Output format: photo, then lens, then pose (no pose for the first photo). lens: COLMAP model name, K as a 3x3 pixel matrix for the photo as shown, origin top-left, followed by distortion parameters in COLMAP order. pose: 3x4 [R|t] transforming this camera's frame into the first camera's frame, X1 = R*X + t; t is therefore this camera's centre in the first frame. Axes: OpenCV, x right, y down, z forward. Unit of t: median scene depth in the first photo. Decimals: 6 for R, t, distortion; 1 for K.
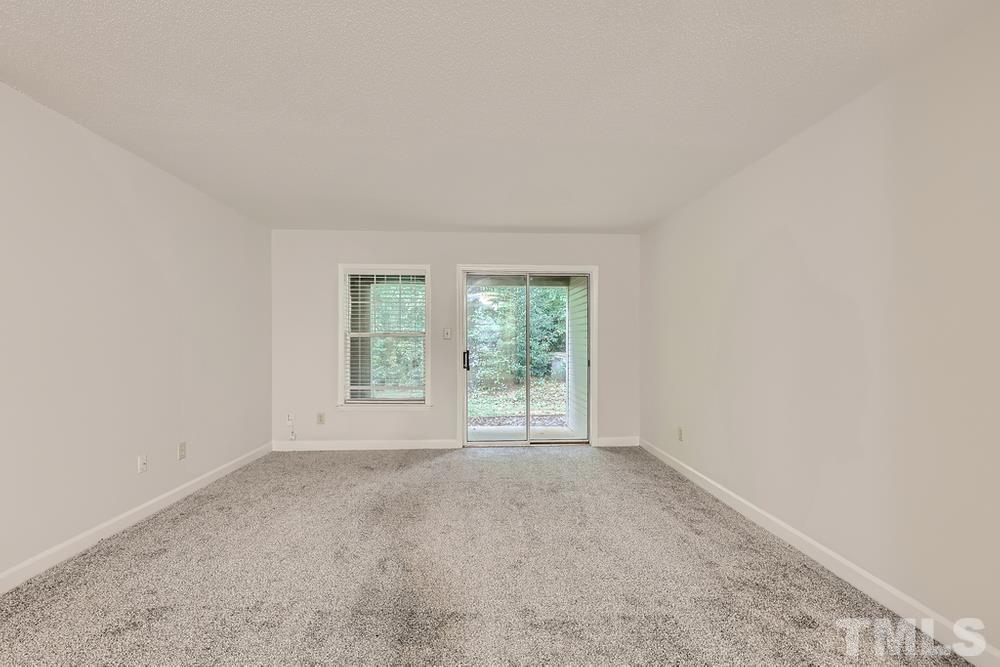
lens RADIAL K [[461.4, 0, 503.4], [0, 461.4, 339.9], [0, 0, 1]] dist [-0.002299, 0.000756]
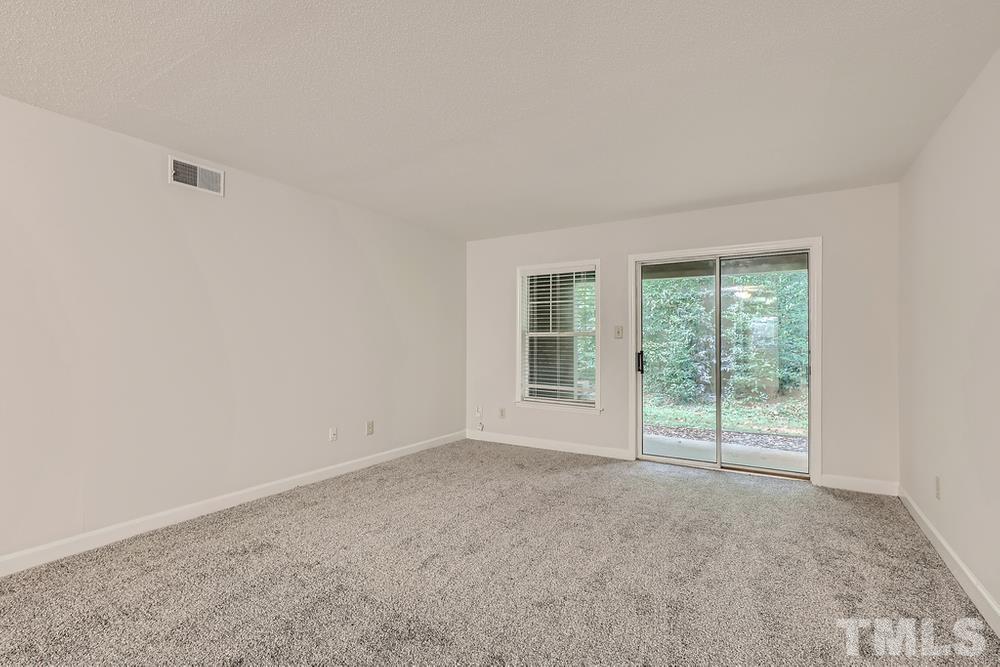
lens RADIAL K [[461.4, 0, 503.4], [0, 461.4, 339.9], [0, 0, 1]] dist [-0.002299, 0.000756]
pose [[0.821864, -0.000410, -0.569683, 0.212719], [-0.000672, 0.999998, -0.001689, 0.003147], [0.569683, 0.001770, 0.821863, 0.125047]]
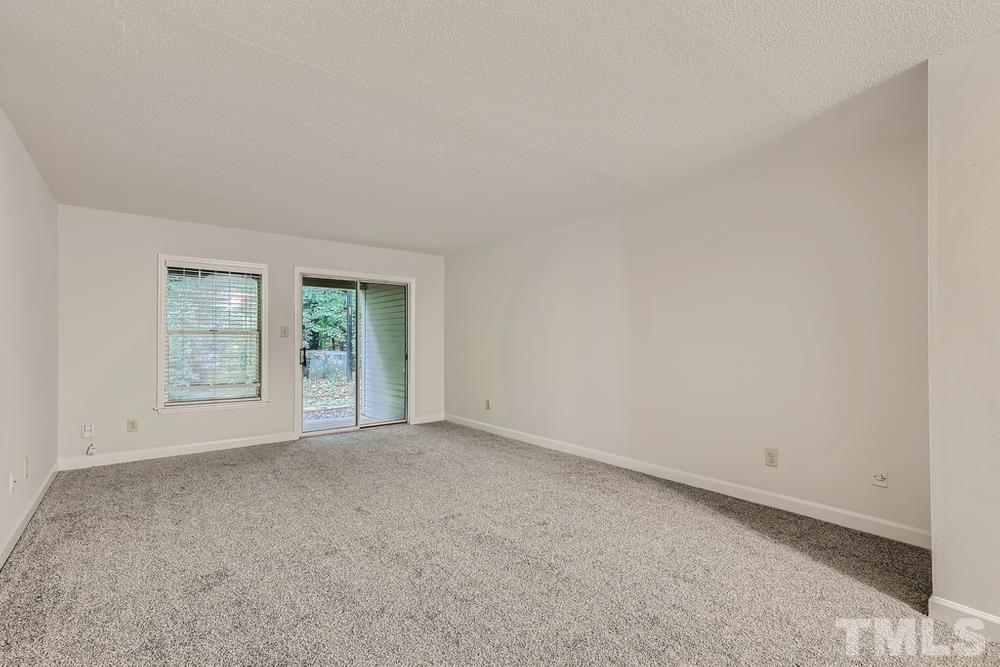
lens RADIAL K [[453.7, 0, 500.4], [0, 453.7, 338.0], [0, 0, 1]] dist [-0.000123, 0.000376]
pose [[0.813333, 0.001815, 0.581796, -0.326850], [-0.001413, 0.999998, -0.001143, 0.001250], [-0.581797, 0.000108, 0.813334, -0.127079]]
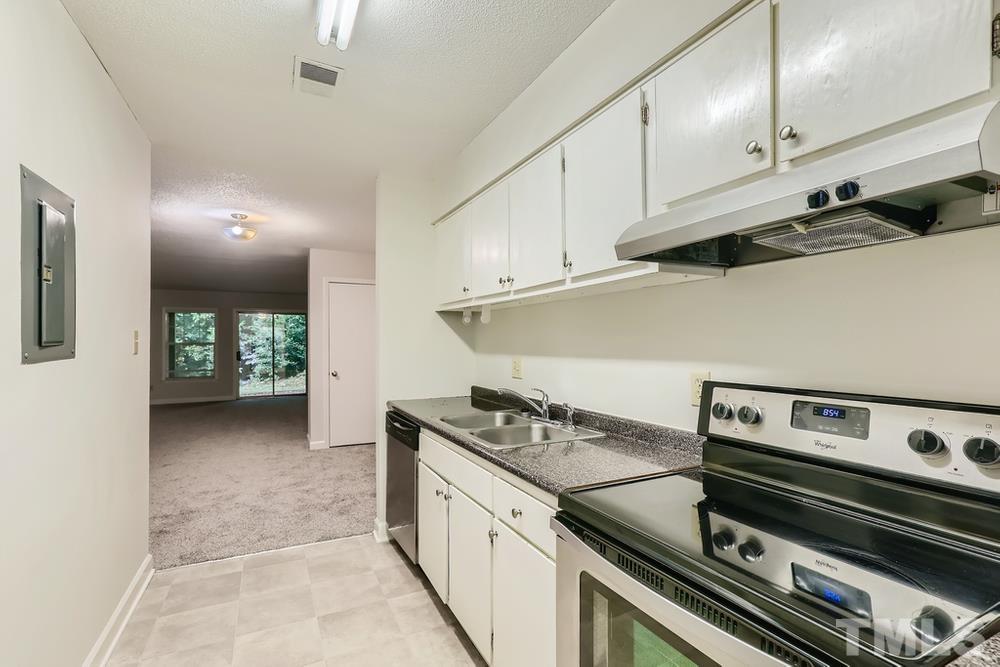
lens RADIAL K [[453.7, 0, 500.4], [0, 453.7, 338.0], [0, 0, 1]] dist [-0.000123, 0.000376]
pose [[0.916701, -0.003065, 0.399563, 0.177776], [0.005370, 0.999975, -0.004649, -0.019560], [-0.399538, 0.006407, 0.916694, -1.291934]]
